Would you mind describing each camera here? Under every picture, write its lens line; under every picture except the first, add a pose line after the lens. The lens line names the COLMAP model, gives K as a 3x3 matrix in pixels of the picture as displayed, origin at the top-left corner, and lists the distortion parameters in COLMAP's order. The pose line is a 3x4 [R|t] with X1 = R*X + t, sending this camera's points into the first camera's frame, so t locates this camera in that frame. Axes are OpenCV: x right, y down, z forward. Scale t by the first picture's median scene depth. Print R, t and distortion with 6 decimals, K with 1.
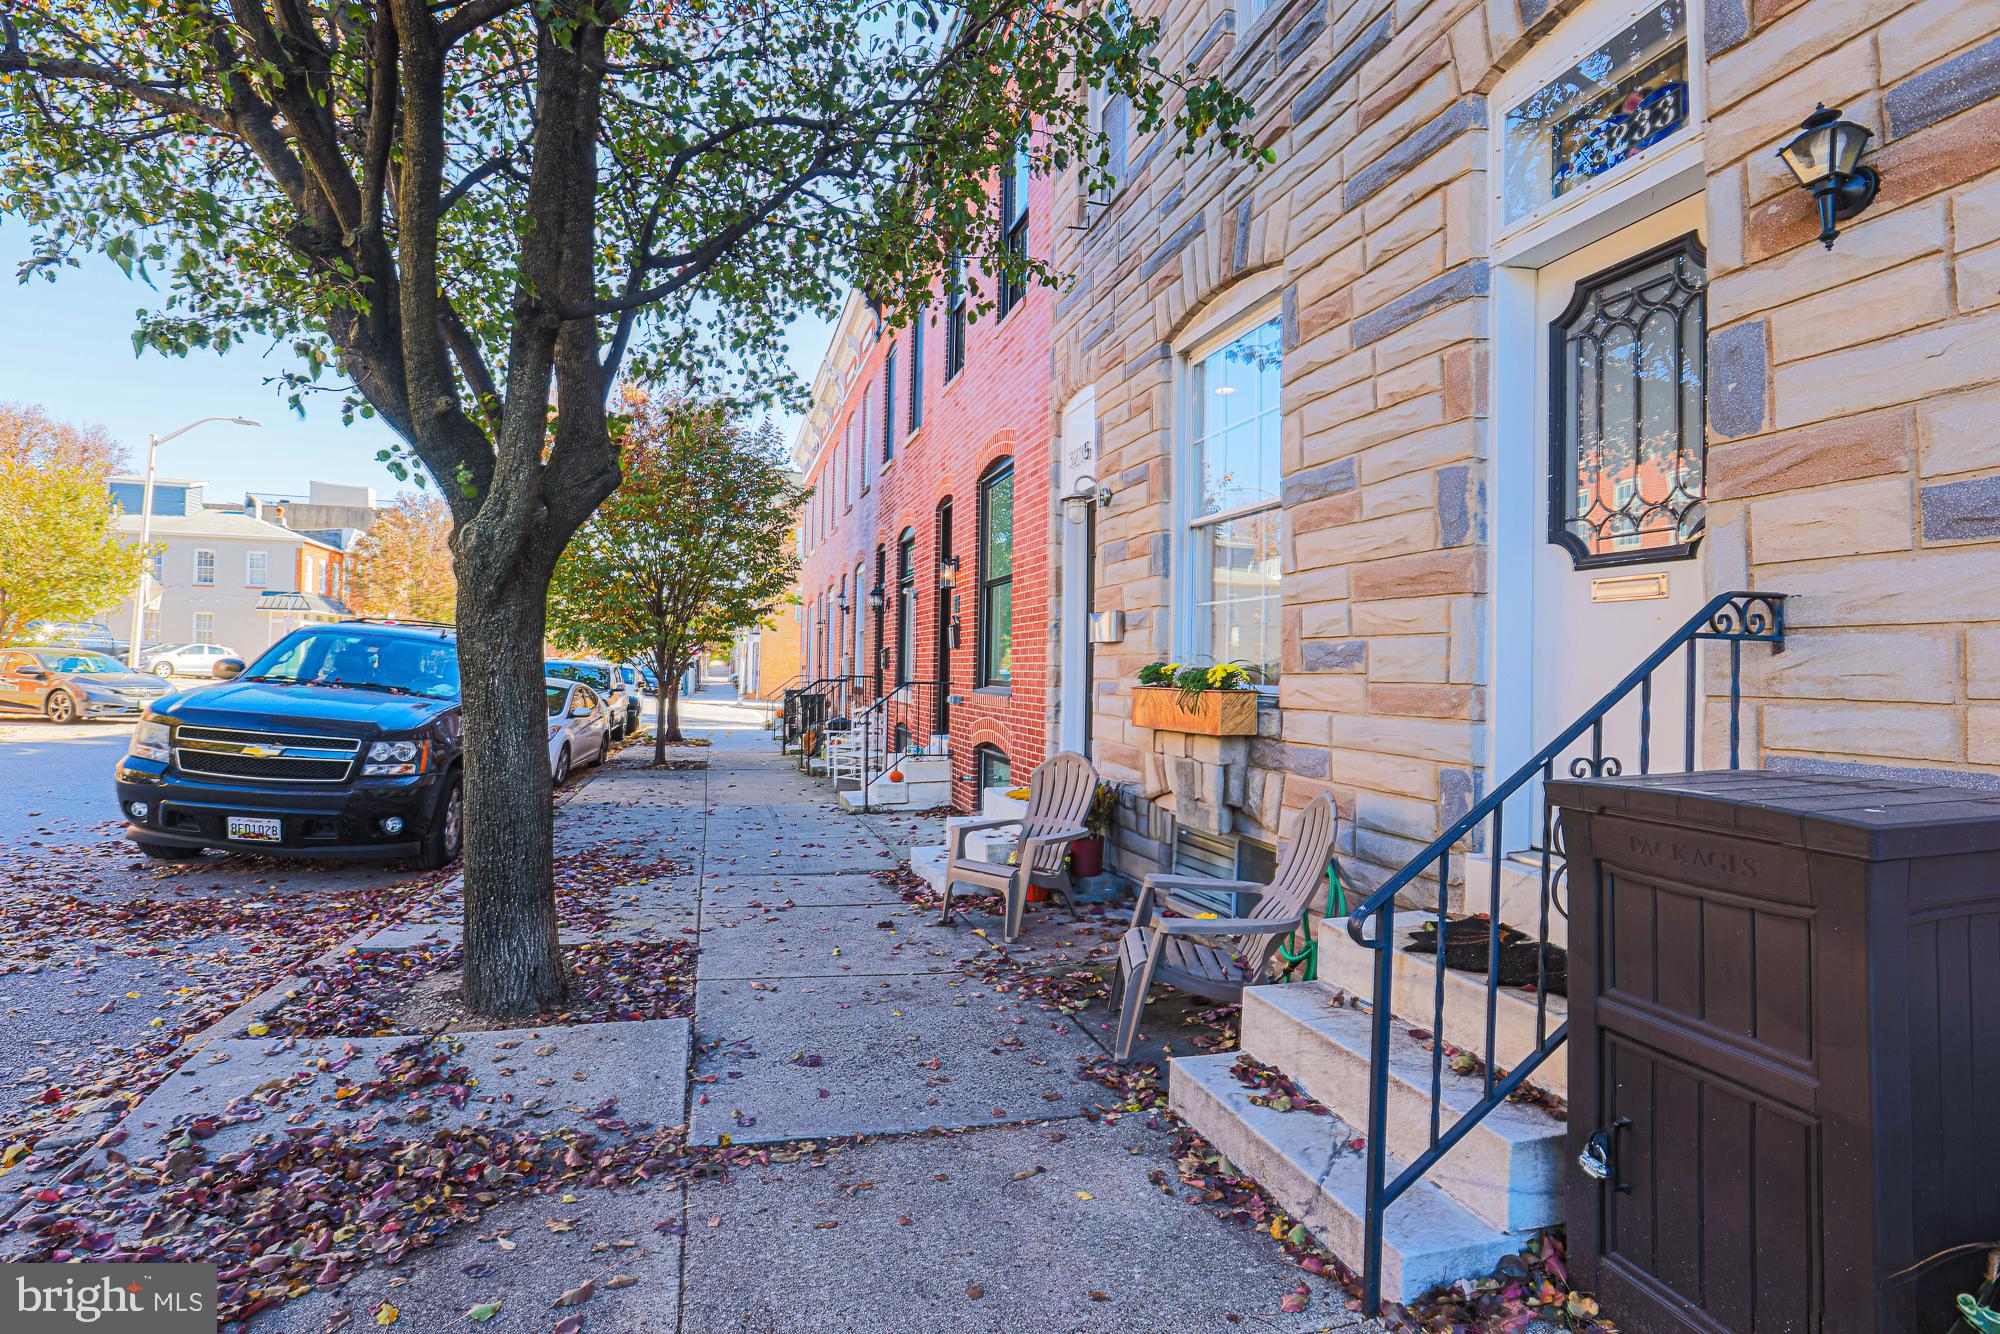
lens RADIAL K [[907.0, 0, 991.1], [0, 907.0, 652.9], [0, 0, 1]] dist [-0.040587, 0.008911]
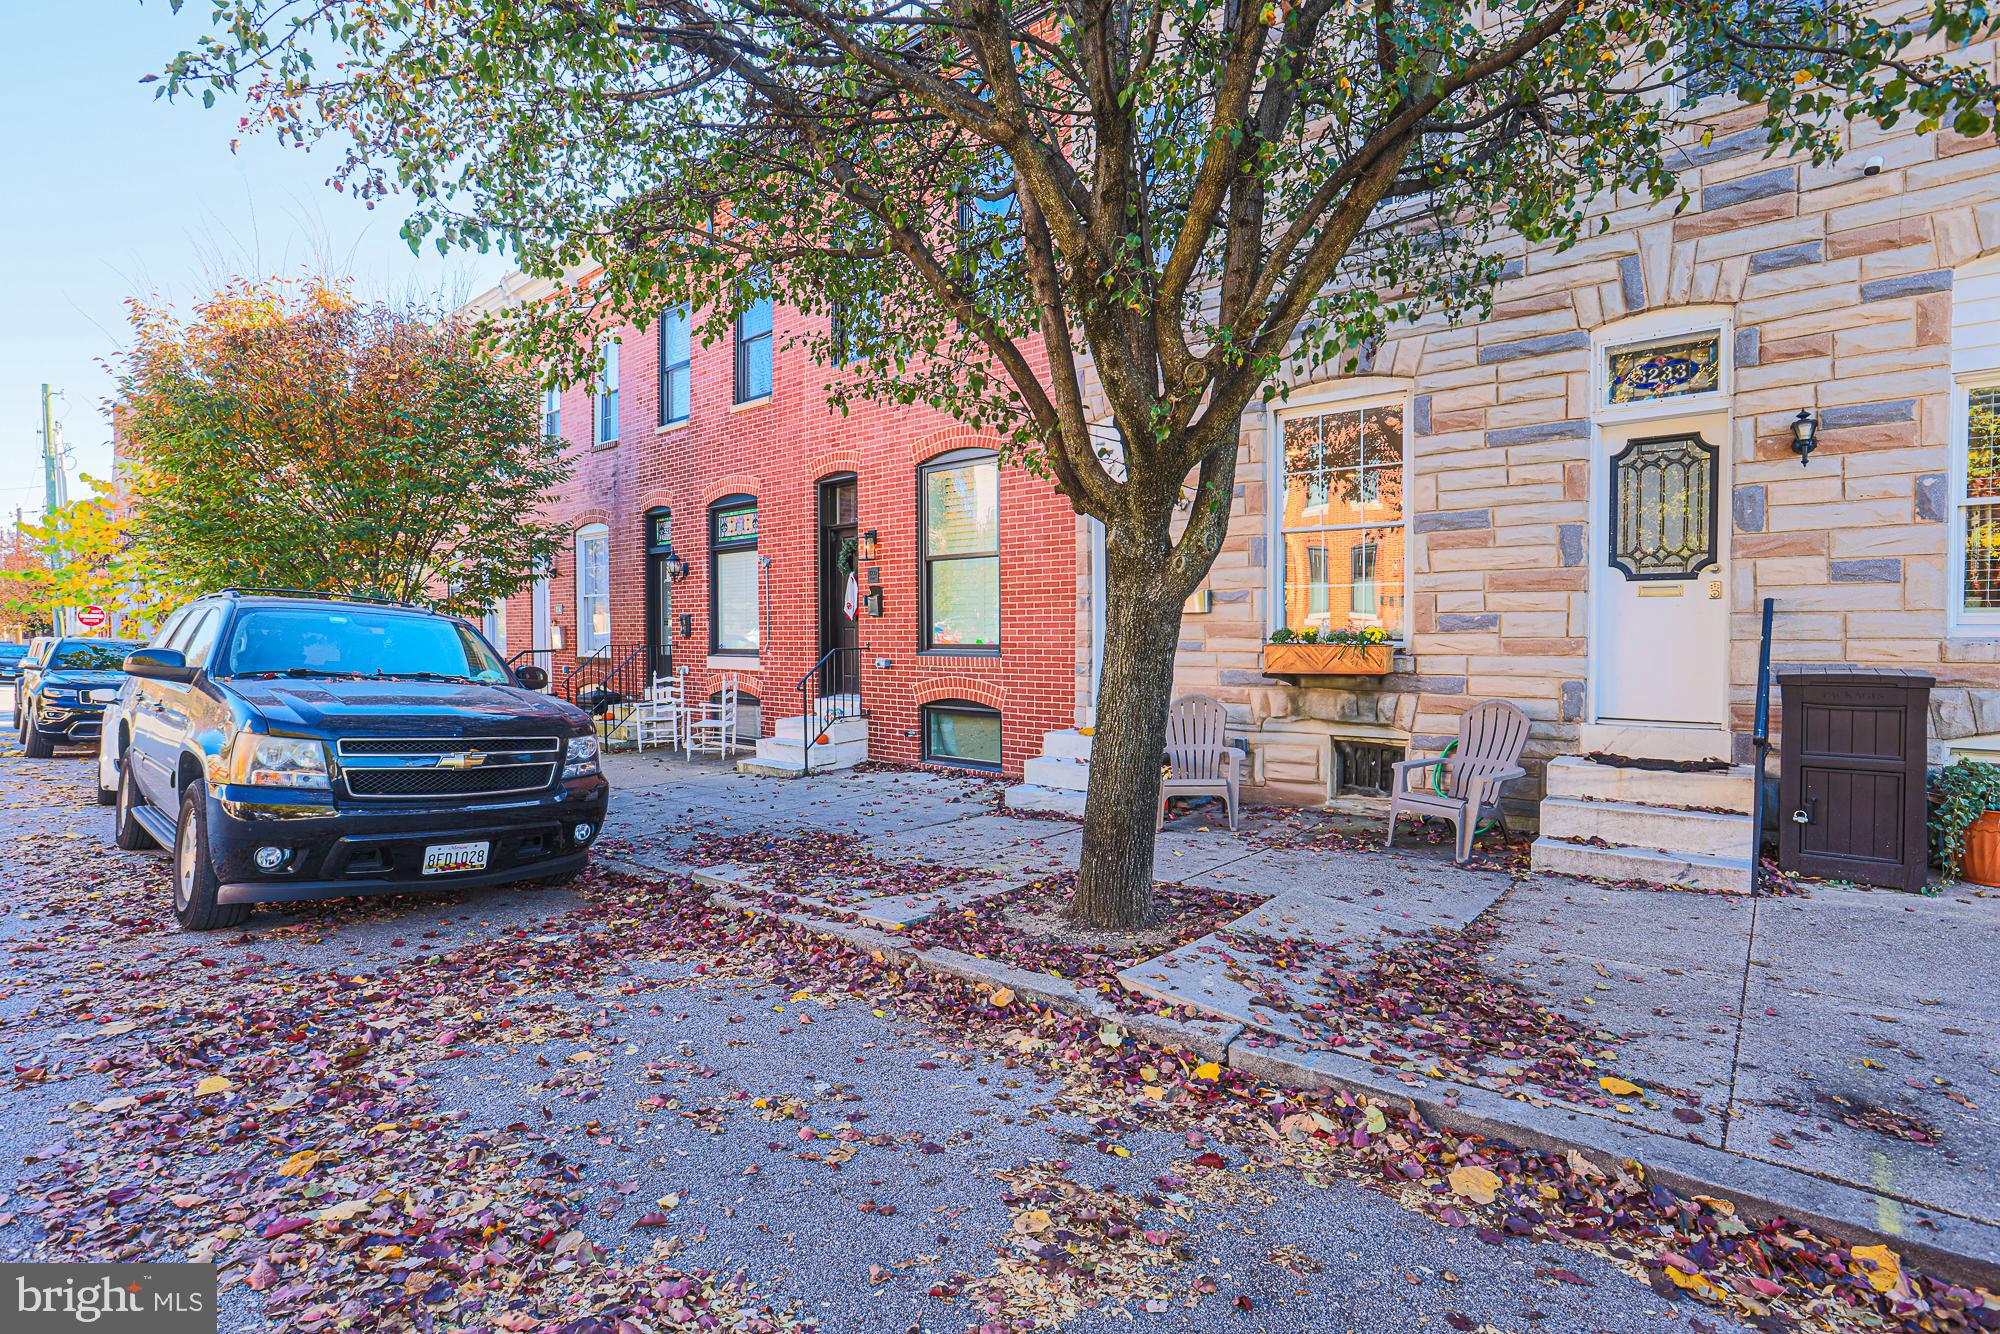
lens RADIAL K [[907.0, 0, 991.1], [0, 907.0, 652.9], [0, 0, 1]] dist [-0.040587, 0.008911]
pose [[0.820610, -0.034957, 0.570419, -1.690745], [0.008132, 0.998741, 0.049507, -0.039081], [-0.571431, -0.035987, 0.819861, 0.140311]]
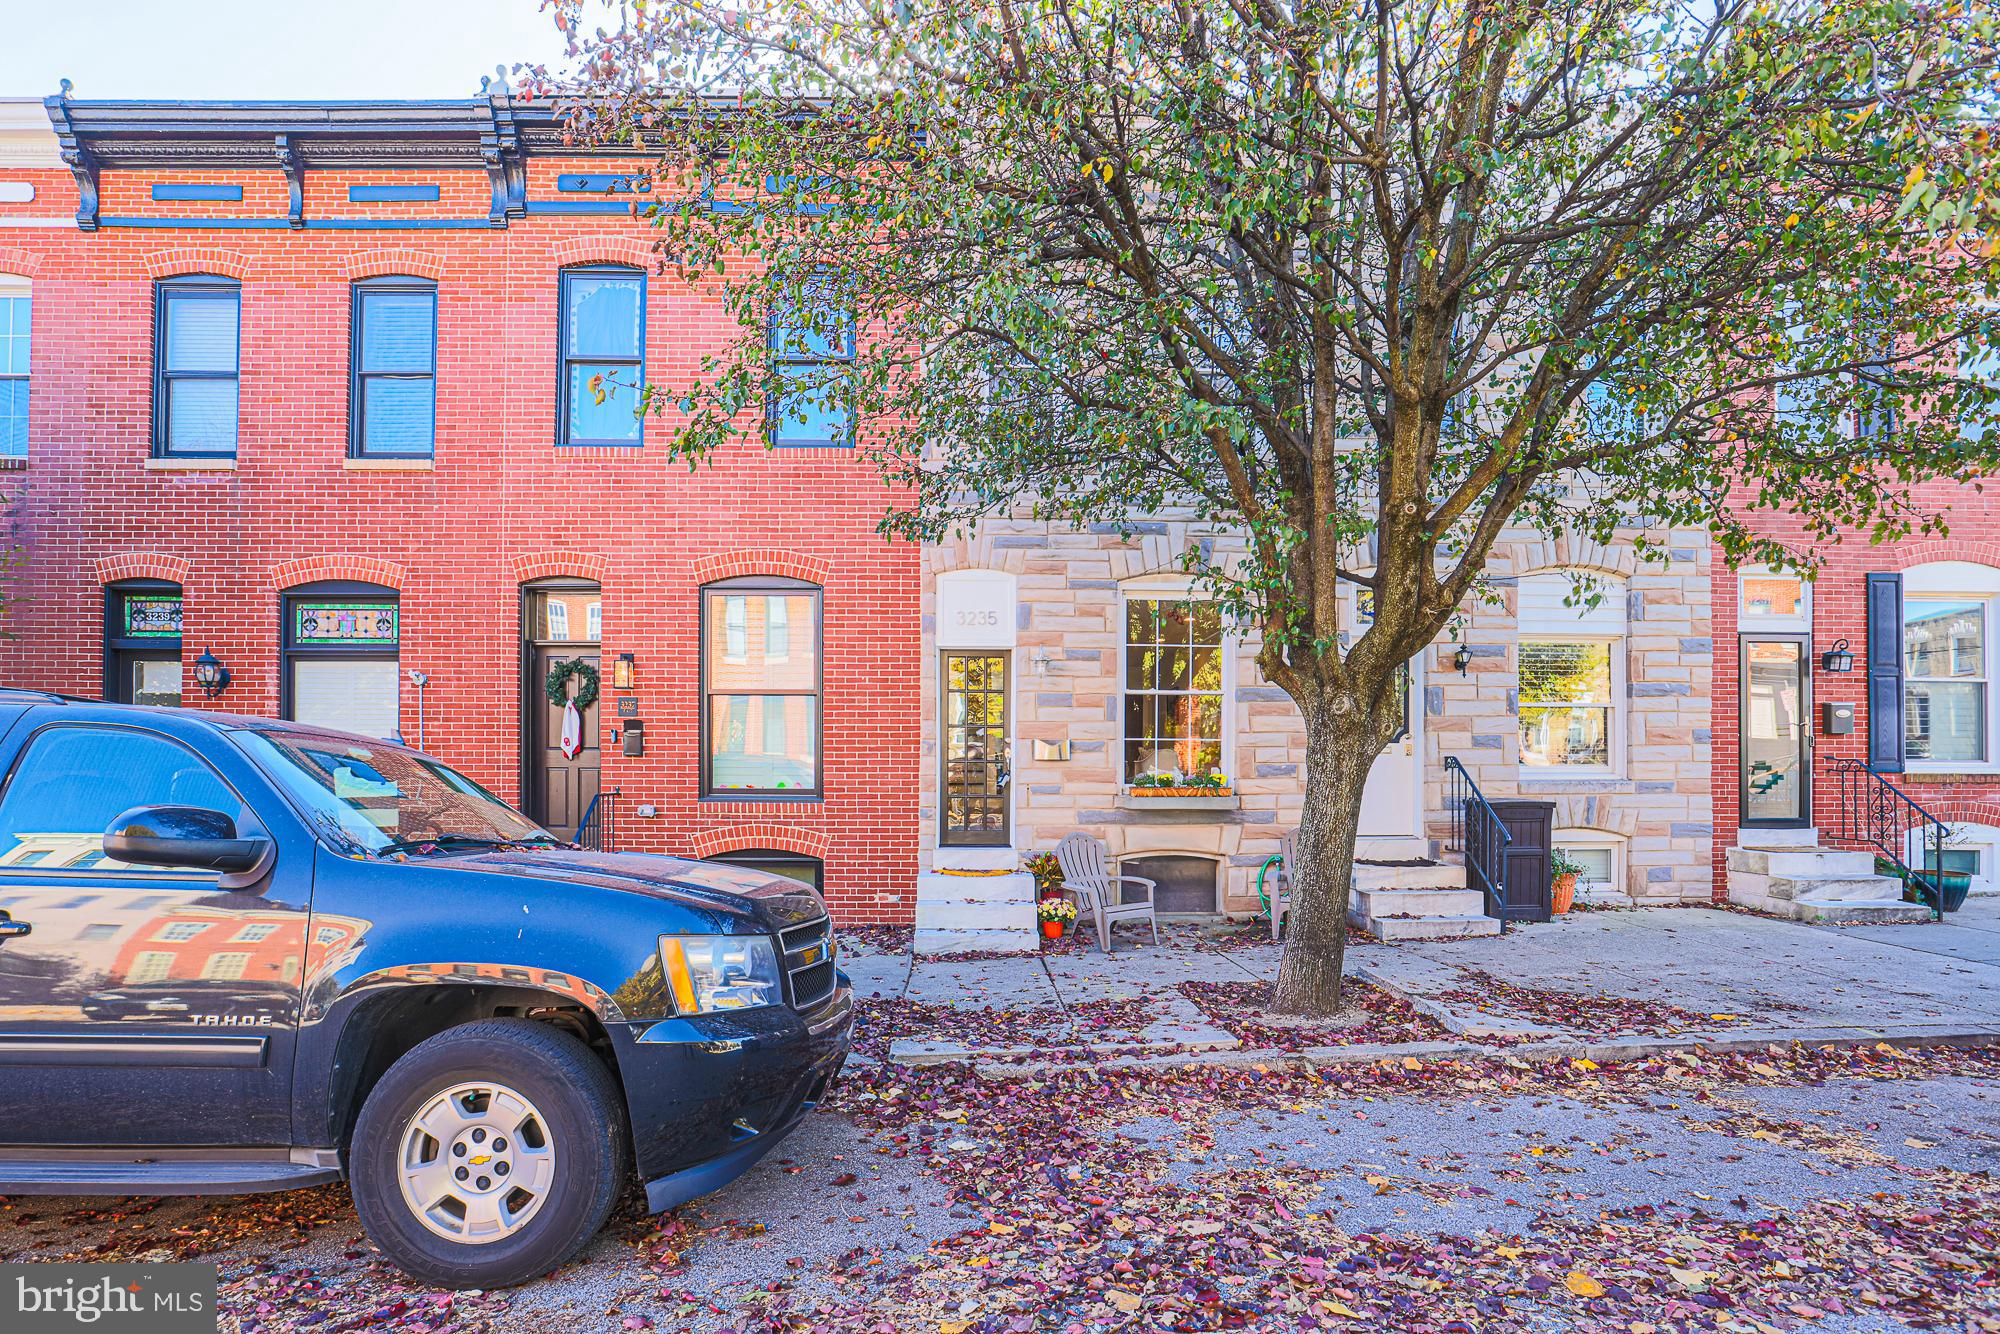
lens RADIAL K [[940.8, 0, 998.6], [0, 940.8, 739.1], [0, 0, 1]] dist [-0.044858, 0.016974]
pose [[0.232905, 0.018502, 0.972323, -2.718978], [-0.015119, 0.999767, -0.015403, -0.033689], [-0.972382, -0.011113, 0.233131, 1.441333]]
